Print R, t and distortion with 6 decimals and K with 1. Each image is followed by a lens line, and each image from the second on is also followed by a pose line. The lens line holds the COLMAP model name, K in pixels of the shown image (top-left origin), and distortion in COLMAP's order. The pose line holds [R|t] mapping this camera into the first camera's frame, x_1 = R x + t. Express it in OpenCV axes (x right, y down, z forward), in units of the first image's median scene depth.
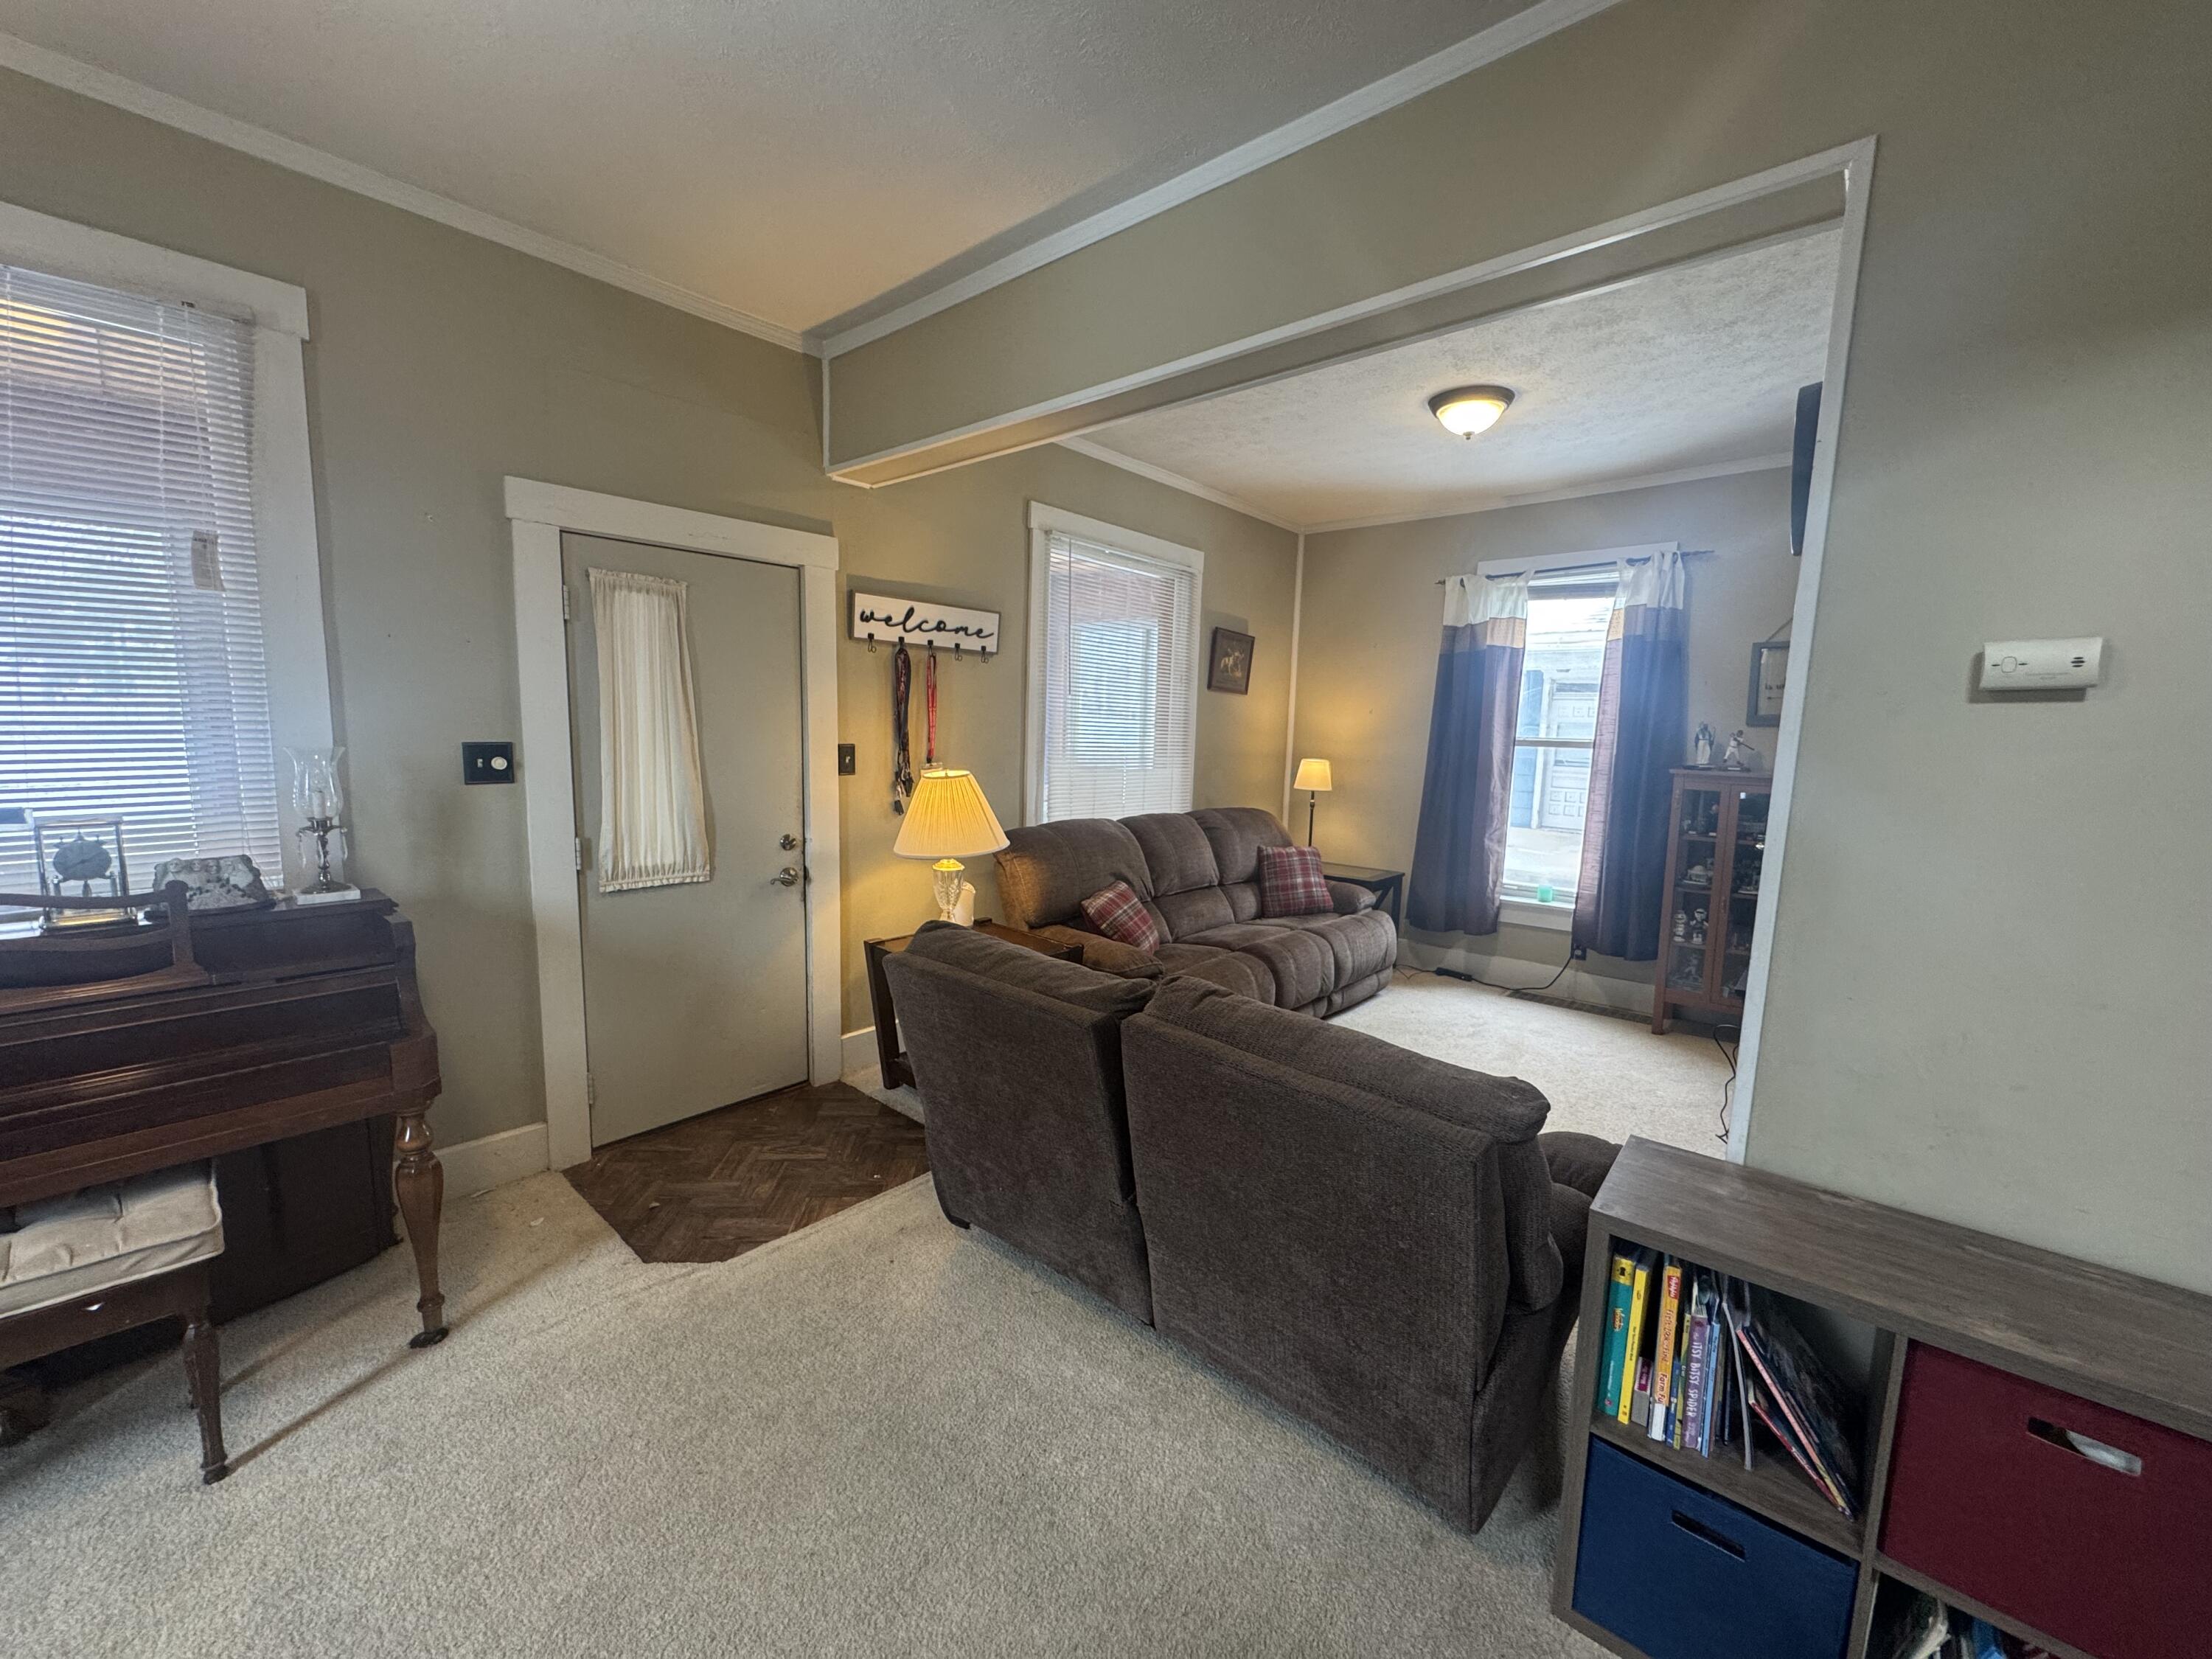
lens RADIAL K [[882.4, 0, 1103.2], [0, 882.4, 829.4], [0, 0, 1]] dist [-0.002020, 0.000279]
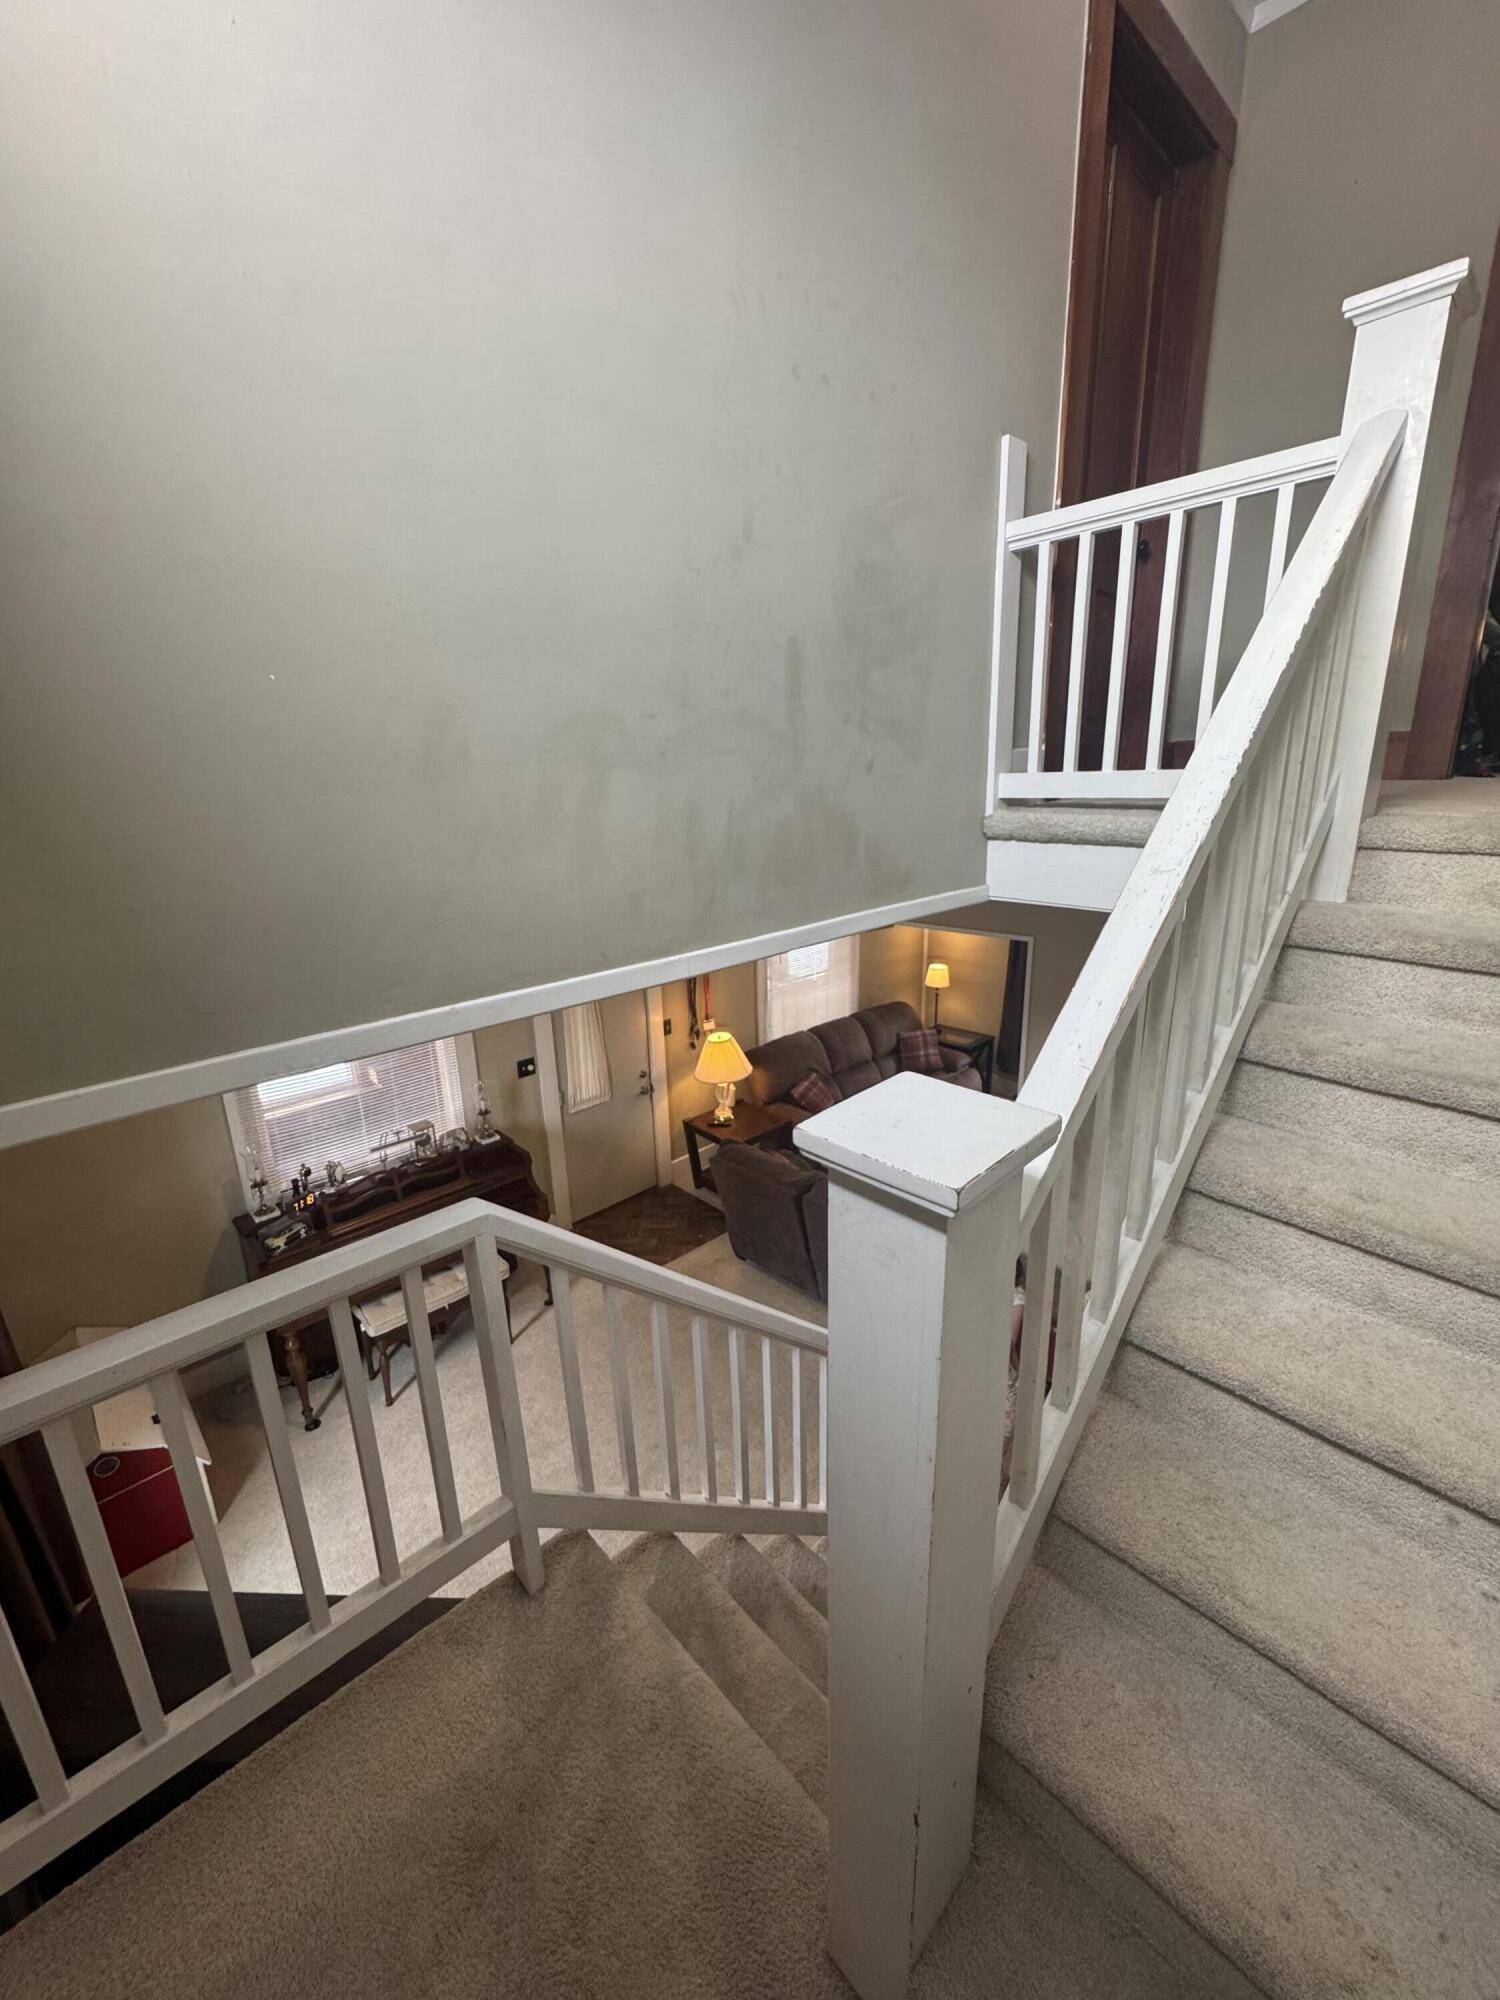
lens RADIAL K [[804.1, 0, 750.0], [0, 804.1, 1000.0], [0, 0, 1]] dist [-0.001101, -0.000056]
pose [[0.995669, -0.028202, -0.088592, 0.048261], [0.041422, 0.987645, 0.151132, -0.389069], [0.083235, -0.154147, 0.984536, -0.700822]]
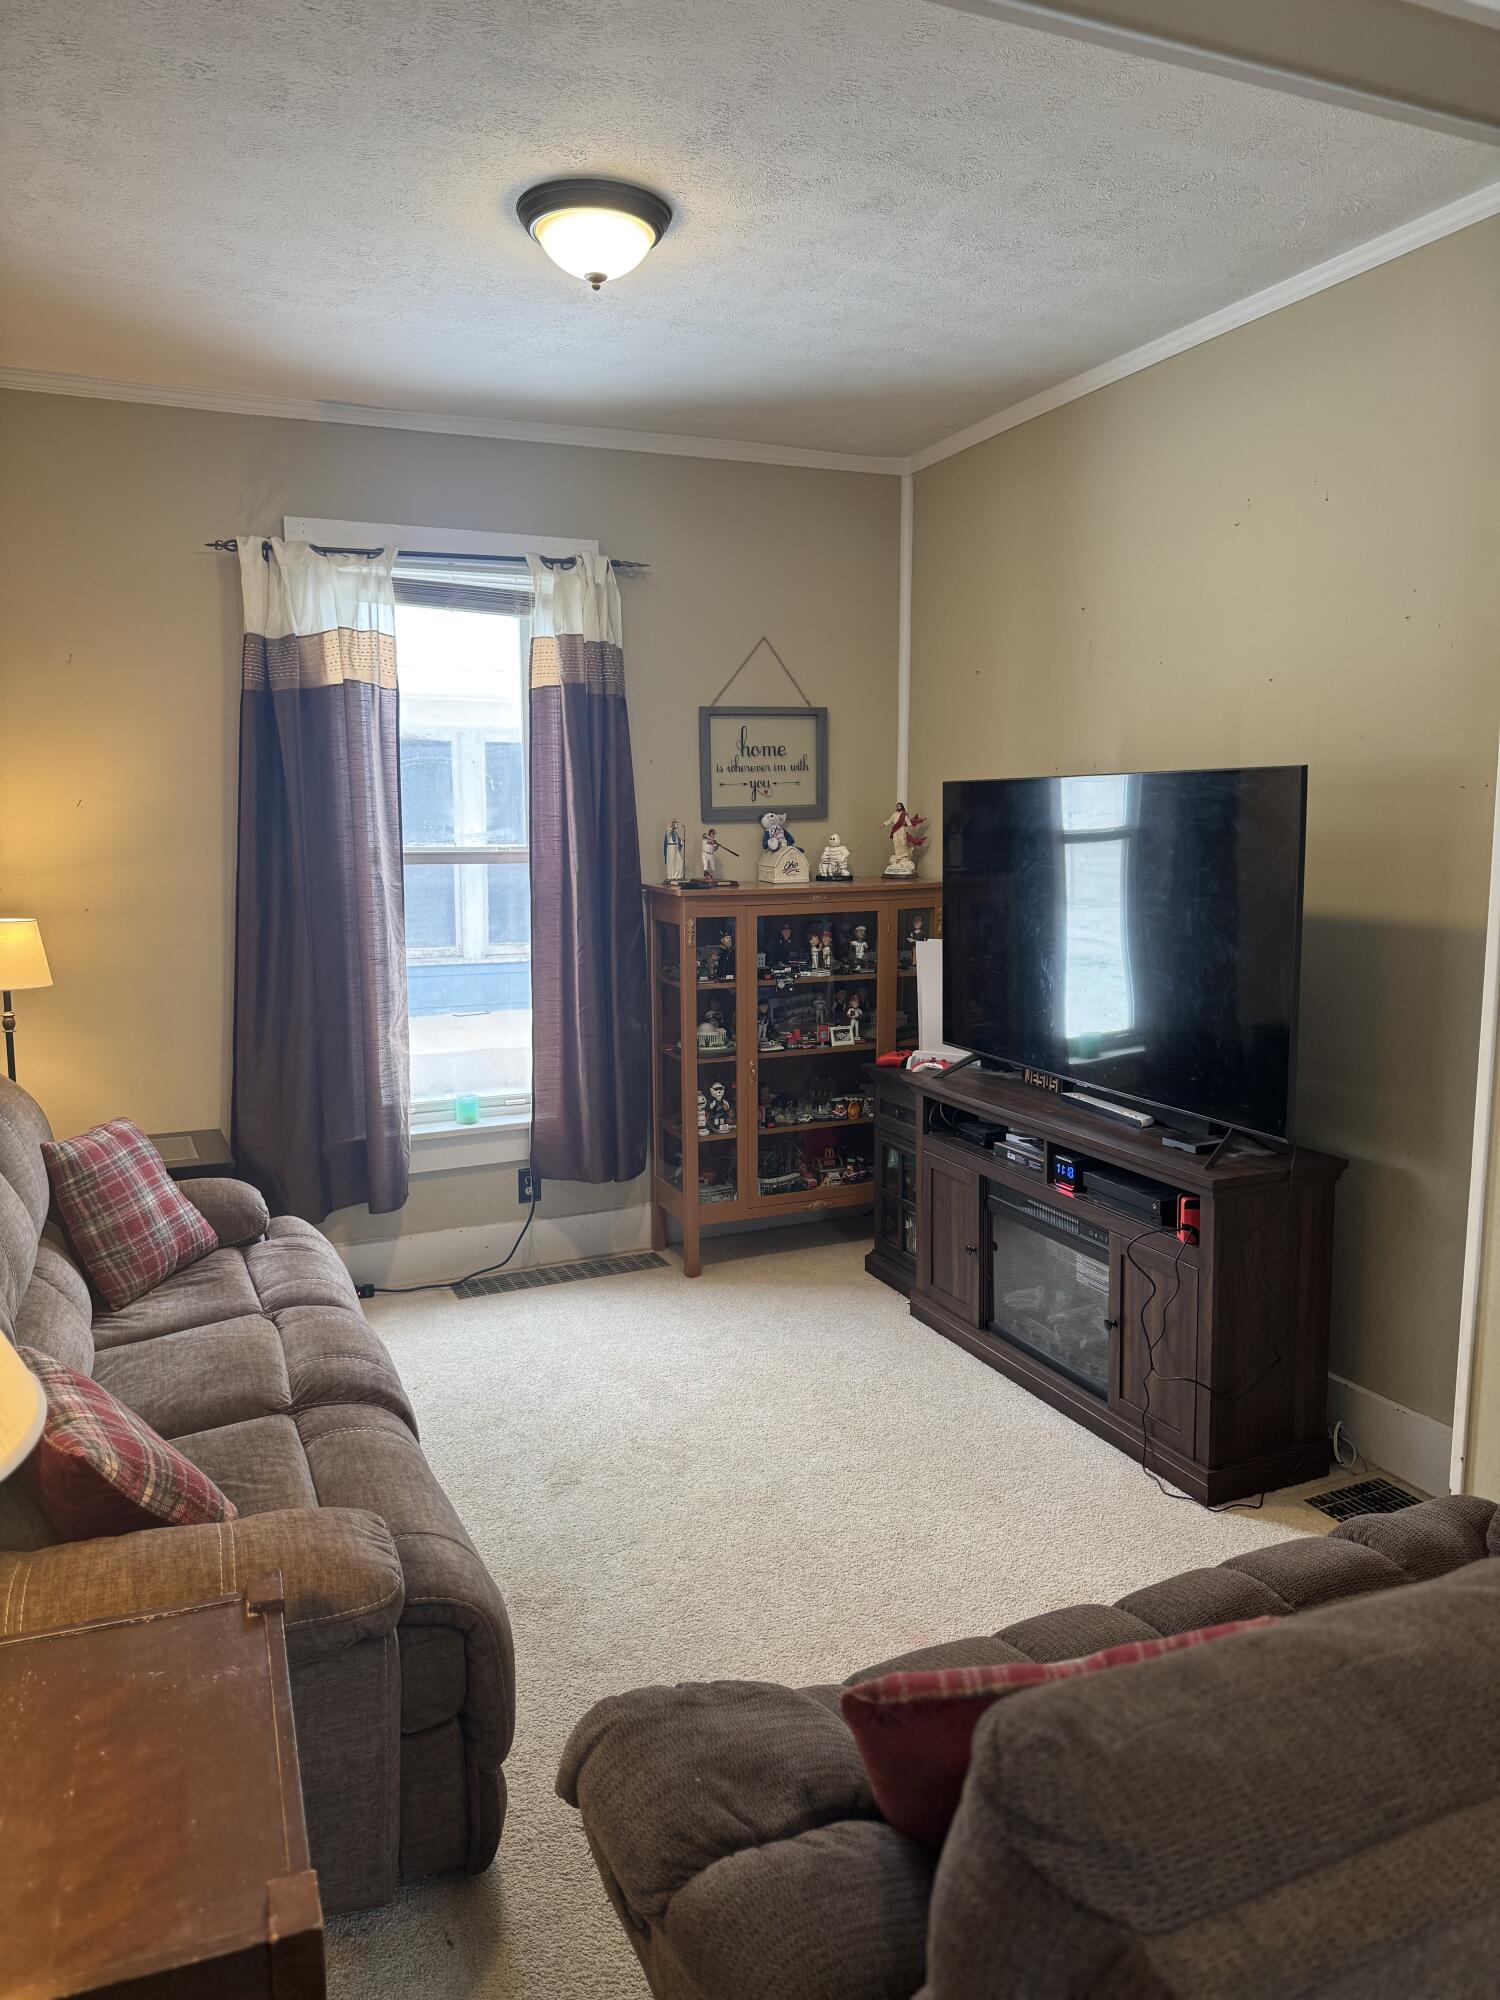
lens RADIAL K [[1387.0, 0, 765.8], [0, 1387.0, 1009.1], [0, 0, 1]] dist [0.166292, -0.343406]
pose [[0.415425, -0.146704, 0.897719, -0.357681], [0.121436, 0.987019, 0.105103, -0.097165], [-0.901485, 0.065353, 0.427848, 0.578888]]
